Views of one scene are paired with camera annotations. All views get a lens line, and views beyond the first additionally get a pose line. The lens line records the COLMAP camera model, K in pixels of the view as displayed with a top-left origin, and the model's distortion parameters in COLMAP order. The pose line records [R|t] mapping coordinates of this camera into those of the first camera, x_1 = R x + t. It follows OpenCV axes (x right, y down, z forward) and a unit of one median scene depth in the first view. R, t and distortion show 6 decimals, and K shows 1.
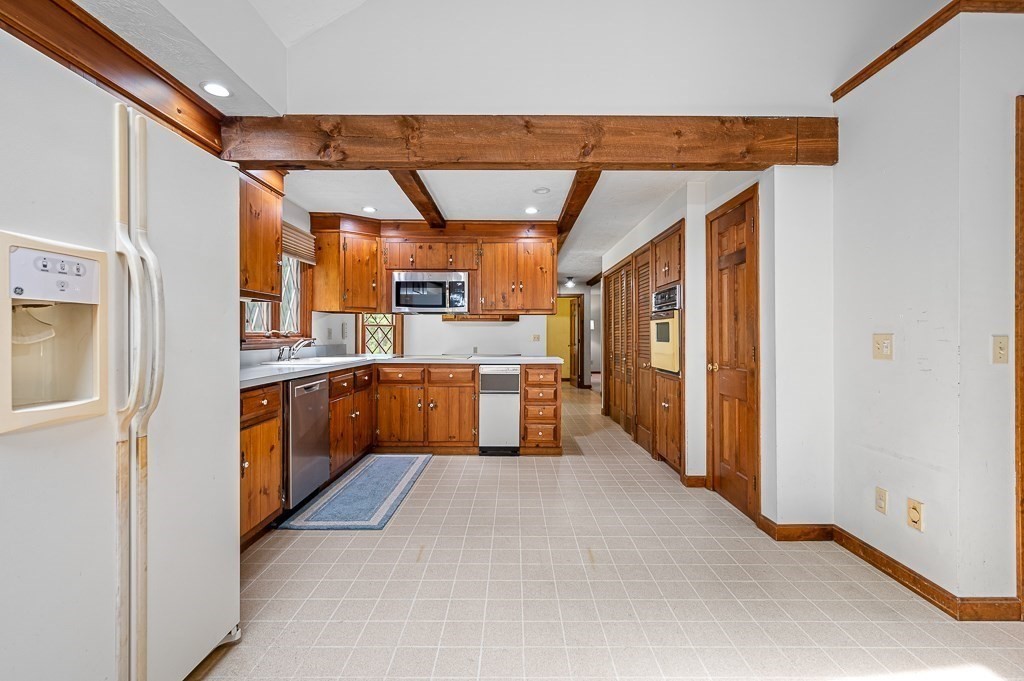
lens RADIAL K [[472.6, 0, 517.4], [0, 472.6, 335.5], [0, 0, 1]] dist [-0.001509, 0.003110]
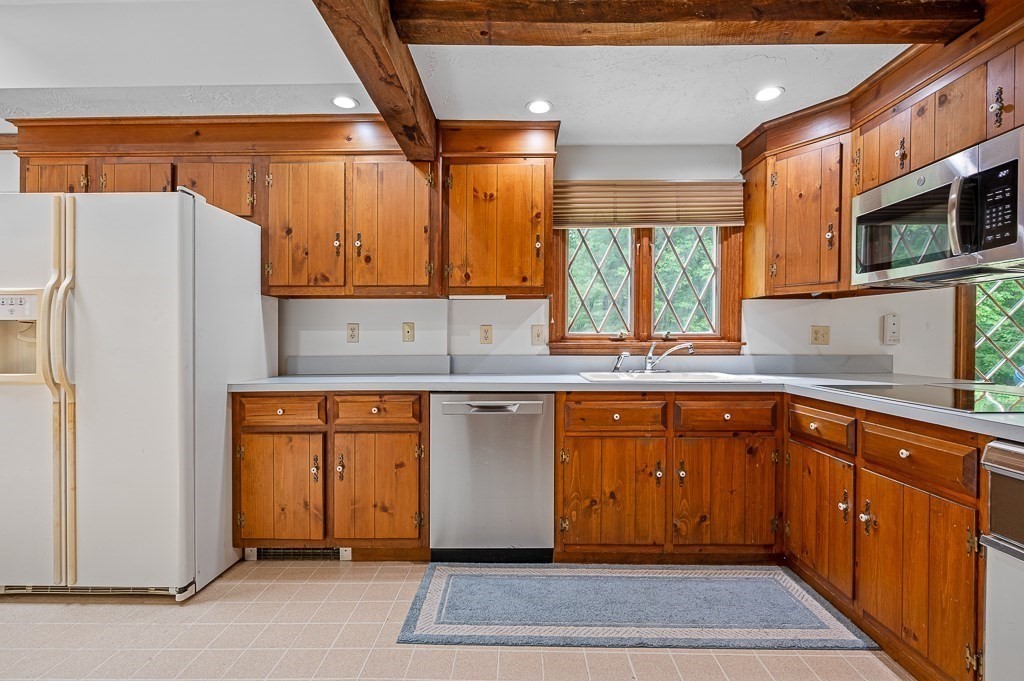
lens RADIAL K [[472.6, 0, 519.2], [0, 472.6, 343.9], [0, 0, 1]] dist [-0.001509, 0.003110]
pose [[-0.019454, 0.013082, -0.999725, 0.319576], [0.000333, 0.999914, 0.013078, 0.000080], [0.999811, -0.000078, -0.019457, 1.106368]]
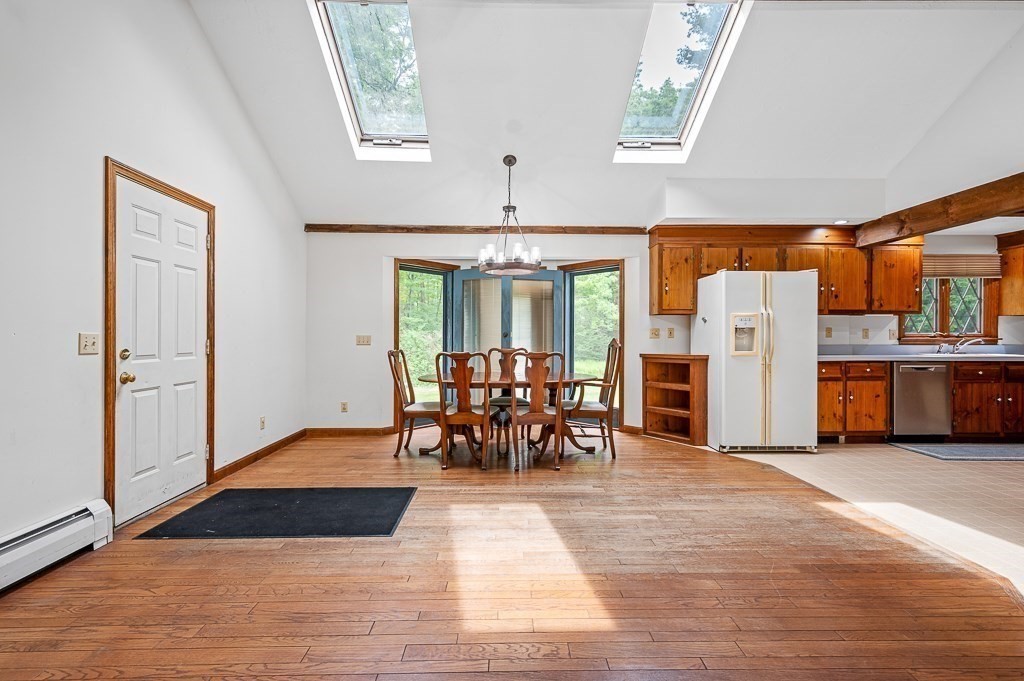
lens RADIAL K [[472.6, 0, 505.4], [0, 472.6, 335.1], [0, 0, 1]] dist [-0.001509, 0.003110]
pose [[0.016589, -0.002802, -0.999858, 1.182786], [-0.001694, 0.999995, -0.002830, 0.005109], [0.999861, 0.001741, 0.016585, -0.448691]]
